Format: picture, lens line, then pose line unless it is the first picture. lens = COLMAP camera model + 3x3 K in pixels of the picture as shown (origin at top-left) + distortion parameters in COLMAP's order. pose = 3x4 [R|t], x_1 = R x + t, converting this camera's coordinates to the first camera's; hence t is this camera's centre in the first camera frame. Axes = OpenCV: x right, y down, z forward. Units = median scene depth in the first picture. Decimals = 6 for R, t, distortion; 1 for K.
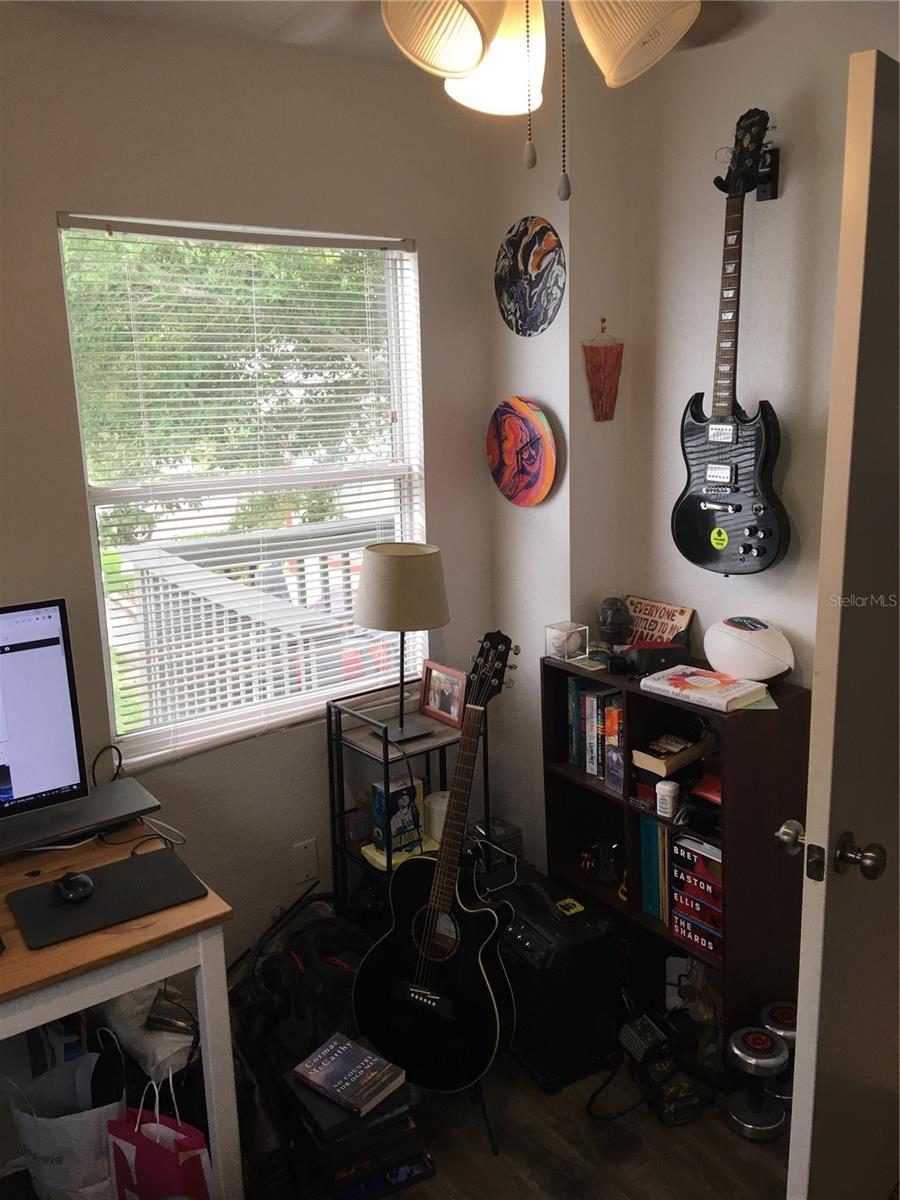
lens RADIAL K [[1019.7, 0, 450.0], [0, 1019.7, 600.0], [0, 0, 1]] dist [0.141582, -0.226579]
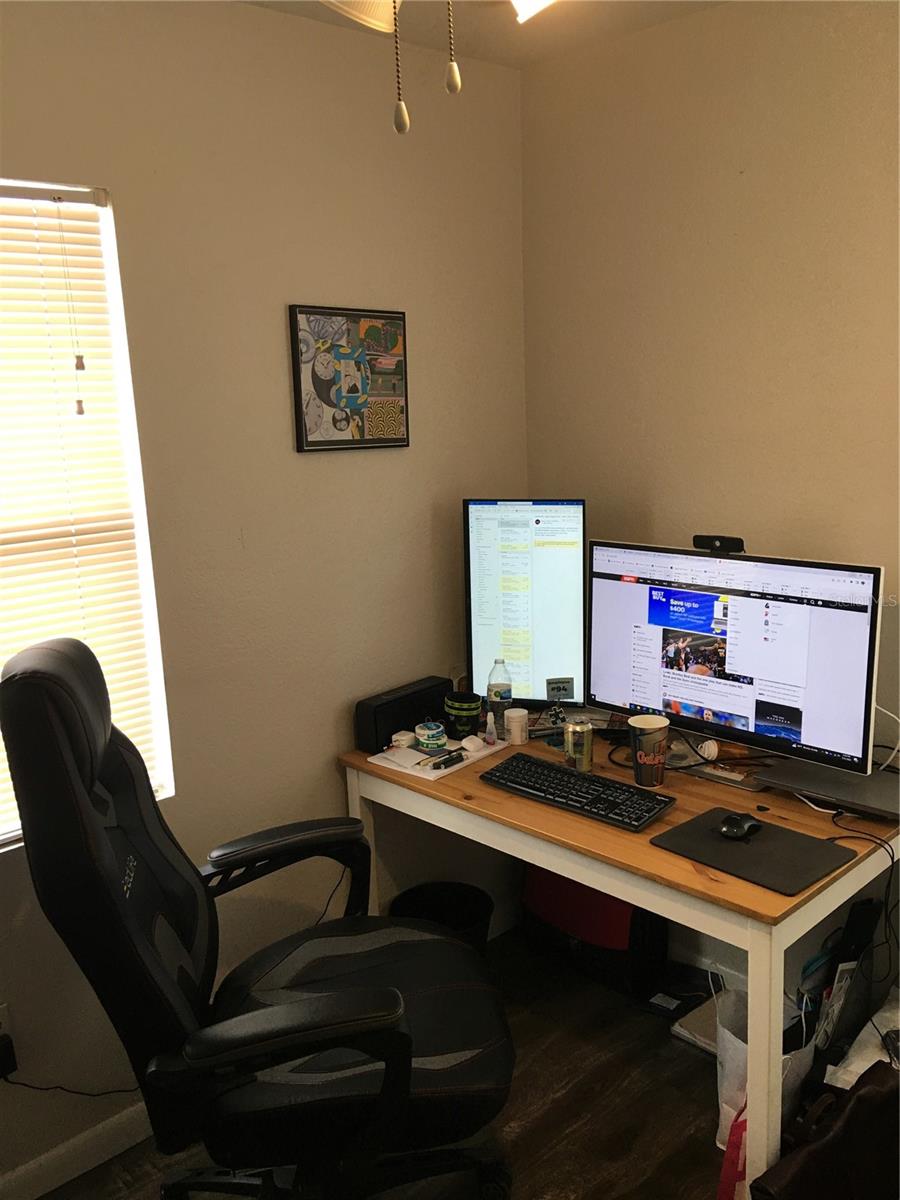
lens RADIAL K [[1019.7, 0, 450.0], [0, 1019.7, 600.0], [0, 0, 1]] dist [0.141582, -0.226579]
pose [[0.143189, 0.227204, -0.963263, 0.505397], [-0.178711, 0.963229, 0.200631, -0.095027], [0.973427, 0.143417, 0.178528, 0.445837]]
